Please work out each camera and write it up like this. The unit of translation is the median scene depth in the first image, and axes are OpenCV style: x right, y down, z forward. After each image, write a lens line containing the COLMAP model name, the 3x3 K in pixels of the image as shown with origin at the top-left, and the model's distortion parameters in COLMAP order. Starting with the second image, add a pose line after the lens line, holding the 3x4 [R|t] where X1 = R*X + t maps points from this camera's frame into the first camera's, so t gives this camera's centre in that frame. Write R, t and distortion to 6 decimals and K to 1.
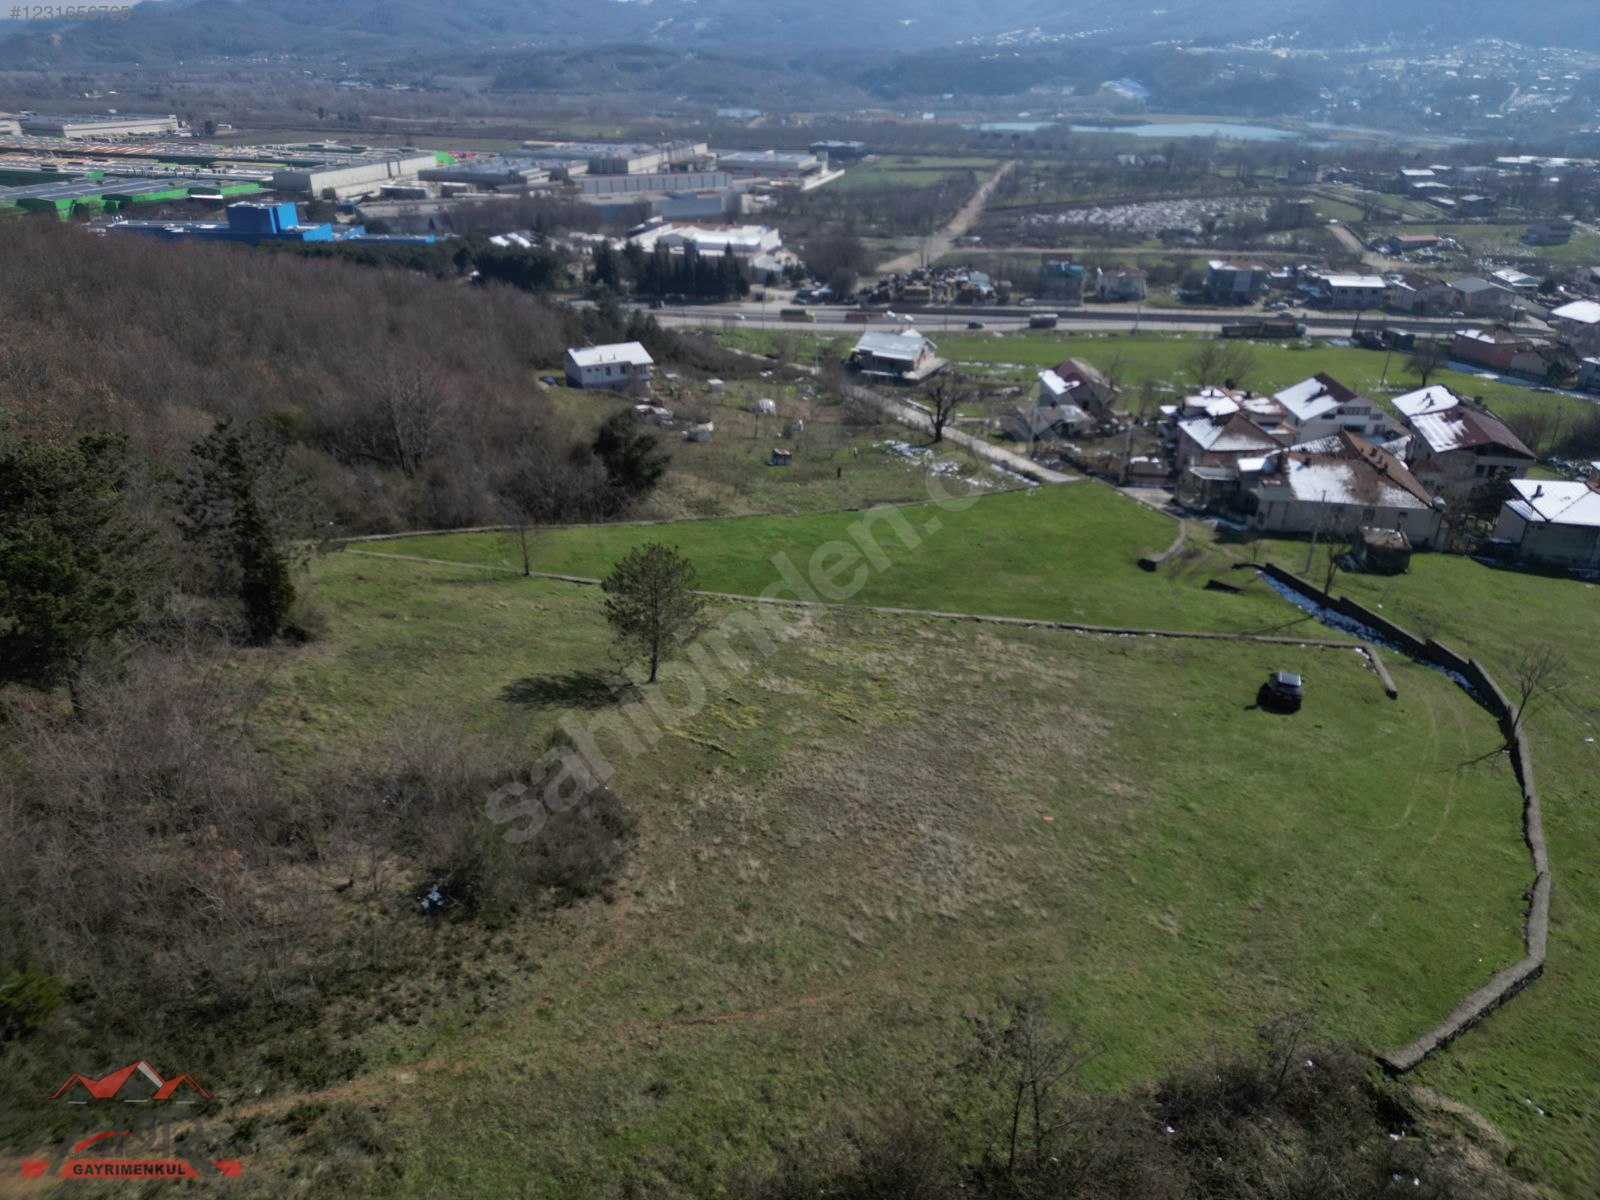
lens RADIAL K [[1115.0, 0, 801.5], [0, 1115.0, 602.3], [0, 0, 1]] dist [0.082714, -0.073133]
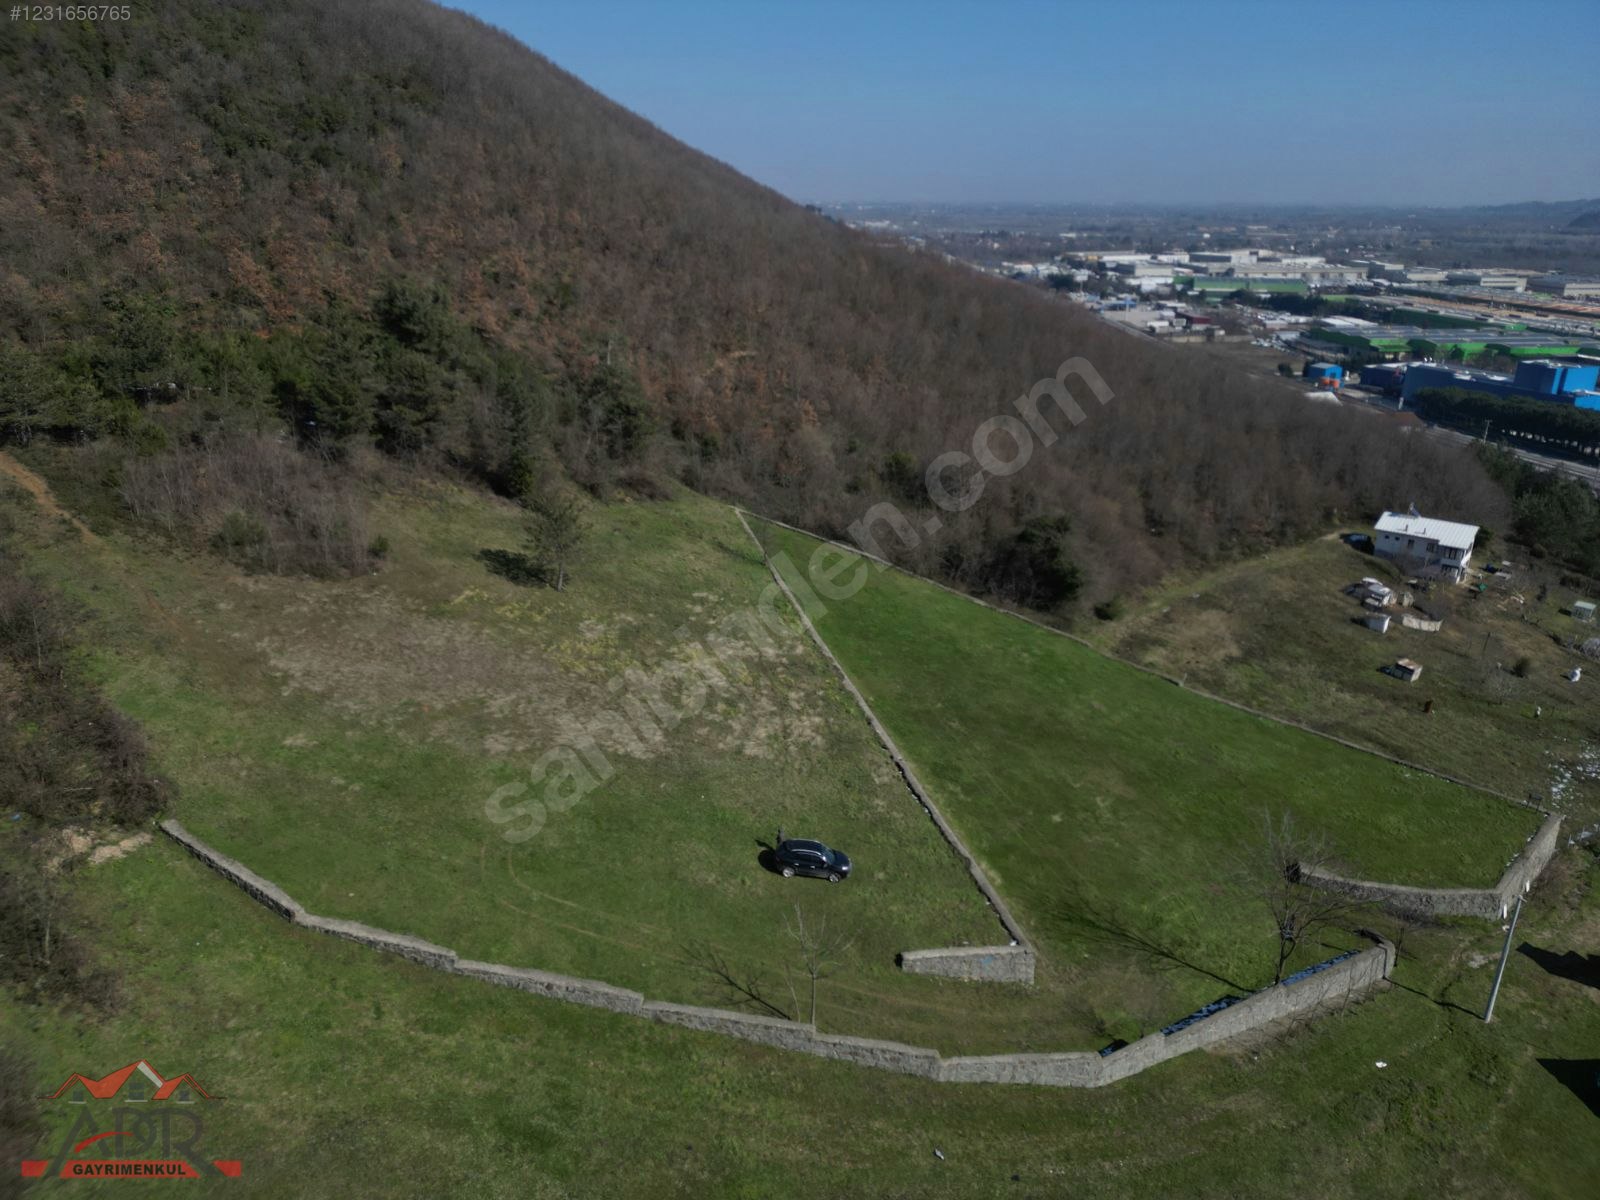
lens RADIAL K [[1115.0, 0, 797.6], [0, 1115.0, 590.4], [0, 0, 1]] dist [0.082714, -0.073133]
pose [[0.364614, 0.307948, -0.878763, 0.204671], [-0.422182, 0.895829, 0.138757, -0.042554], [0.829951, 0.320405, 0.456642, 0.091403]]
